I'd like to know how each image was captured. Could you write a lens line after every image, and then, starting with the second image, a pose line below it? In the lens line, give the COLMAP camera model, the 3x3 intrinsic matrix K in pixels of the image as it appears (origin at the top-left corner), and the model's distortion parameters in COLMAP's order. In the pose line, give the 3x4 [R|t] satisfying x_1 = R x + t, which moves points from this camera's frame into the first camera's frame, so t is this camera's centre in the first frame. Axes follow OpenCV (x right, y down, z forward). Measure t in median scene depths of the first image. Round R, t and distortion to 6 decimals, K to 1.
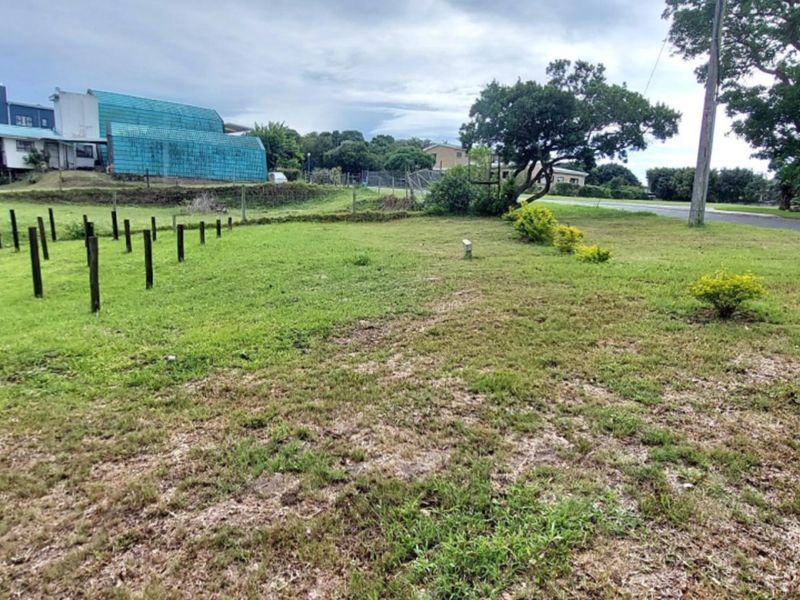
lens RADIAL K [[537.3, 0, 416.9], [0, 537.3, 308.7], [0, 0, 1]] dist [-0.000947, -0.013895]
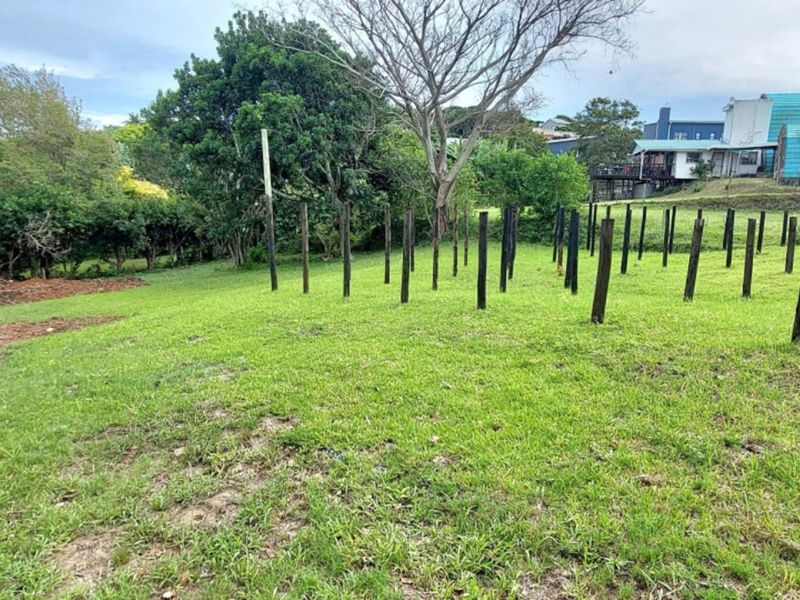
lens RADIAL K [[537.3, 0, 403.1], [0, 537.3, 300.9], [0, 0, 1]] dist [-0.000947, -0.013895]
pose [[0.498796, 0.133040, -0.856448, -0.457282], [-0.159666, 0.985342, 0.060072, 0.050950], [0.851886, 0.106782, 0.512726, -0.119762]]
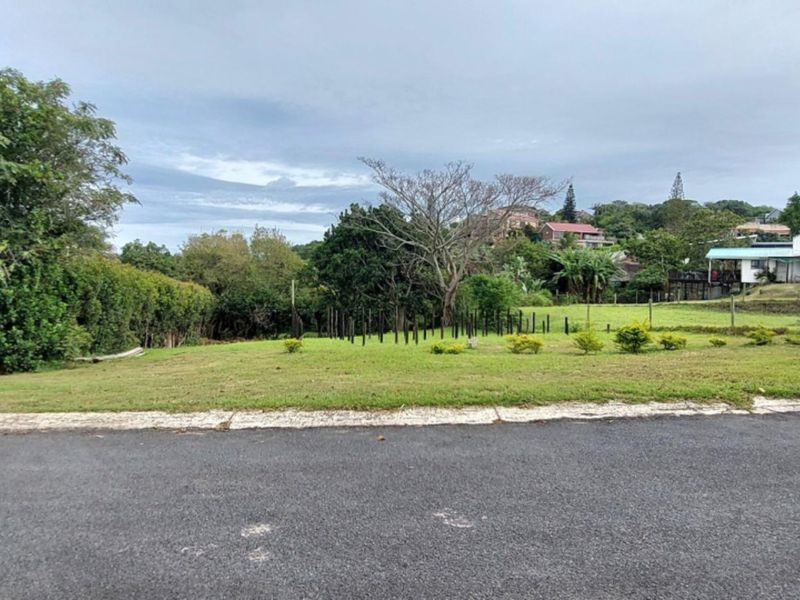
lens RADIAL K [[537.3, 0, 415.3], [0, 537.3, 303.9], [0, 0, 1]] dist [-0.000947, -0.013895]
pose [[0.091868, 0.003362, -0.995766, 2.783033], [-0.204443, 0.978755, -0.015557, -0.281854], [0.974558, 0.205007, 0.090604, 1.078787]]
